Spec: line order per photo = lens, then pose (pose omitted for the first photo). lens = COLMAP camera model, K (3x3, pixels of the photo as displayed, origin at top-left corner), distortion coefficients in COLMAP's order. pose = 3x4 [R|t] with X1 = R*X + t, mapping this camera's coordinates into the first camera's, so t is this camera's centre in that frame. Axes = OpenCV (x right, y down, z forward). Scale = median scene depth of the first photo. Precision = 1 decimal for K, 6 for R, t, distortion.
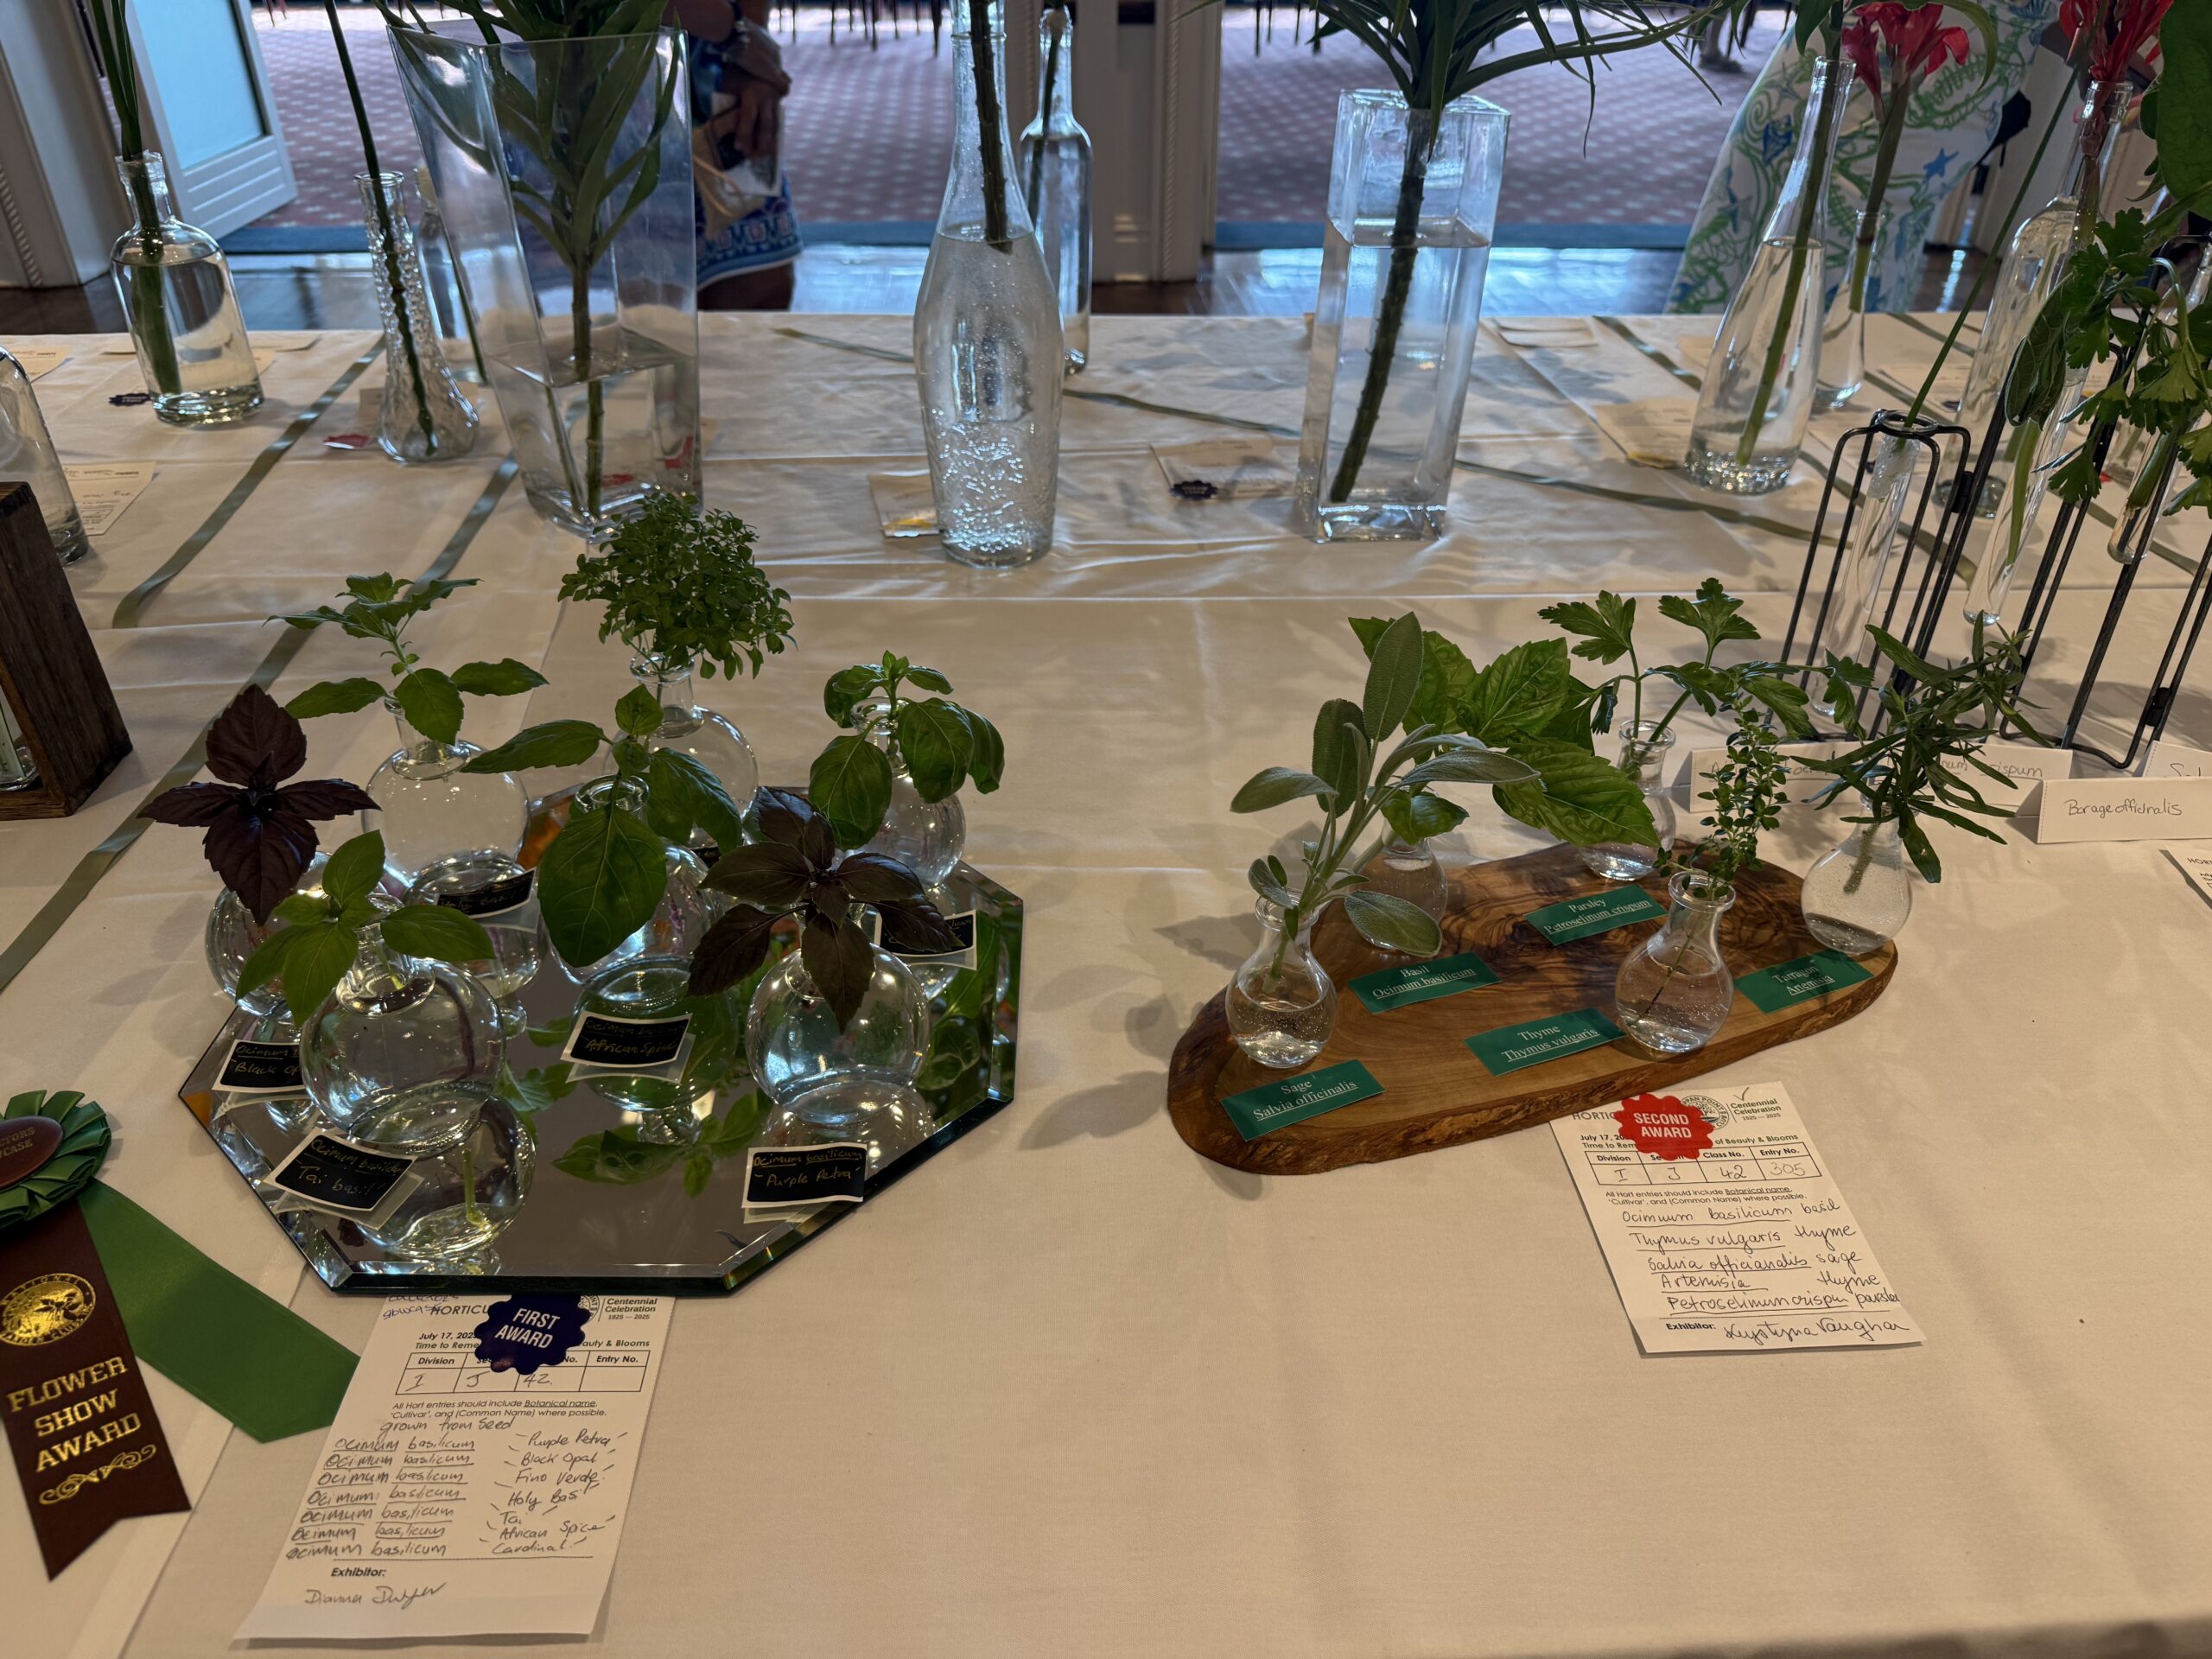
lens RADIAL K [[1545.4, 0, 1106.0], [0, 1545.4, 829.5], [0, 0, 1]] dist [0.087361, -0.109796]
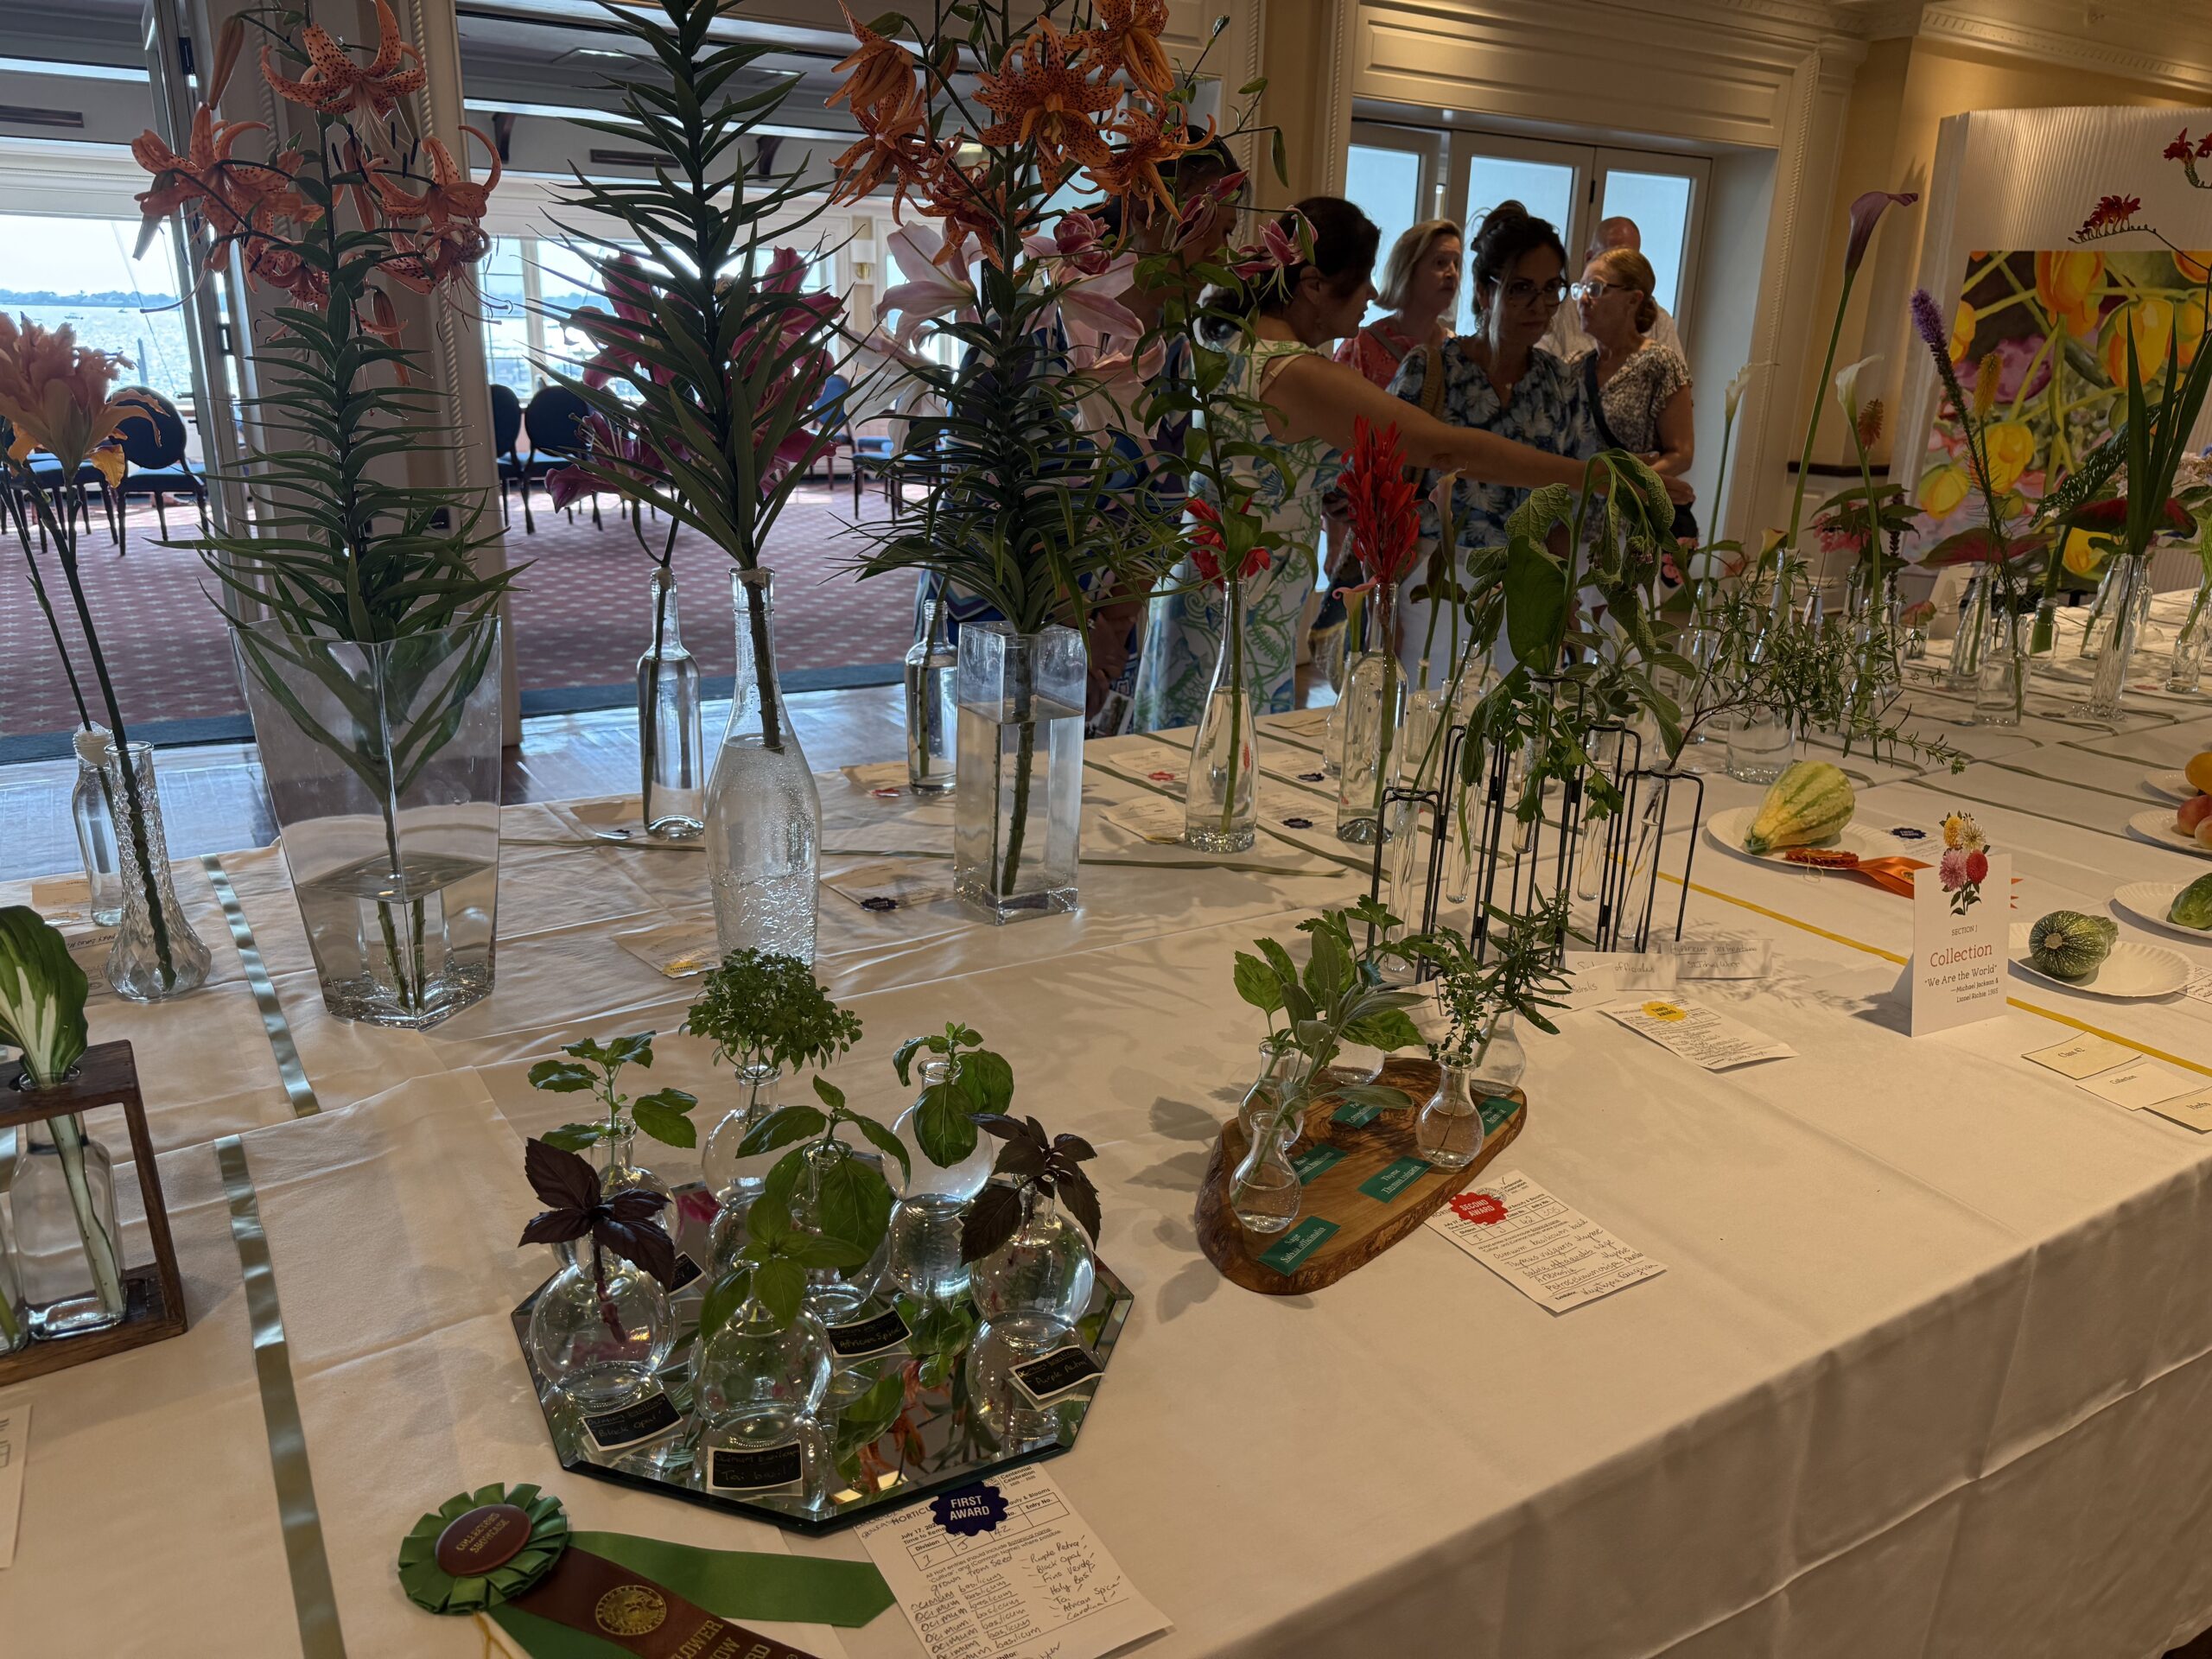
lens RADIAL K [[1538.4, 0, 1106.0], [0, 1538.4, 829.5], [0, 0, 1]] dist [0.102123, 0.000564]
pose [[0.879531, -0.131065, 0.457436, -0.700623], [0.244259, 0.949356, -0.197636, 0.038297], [-0.408366, 0.285560, 0.867002, -0.391606]]
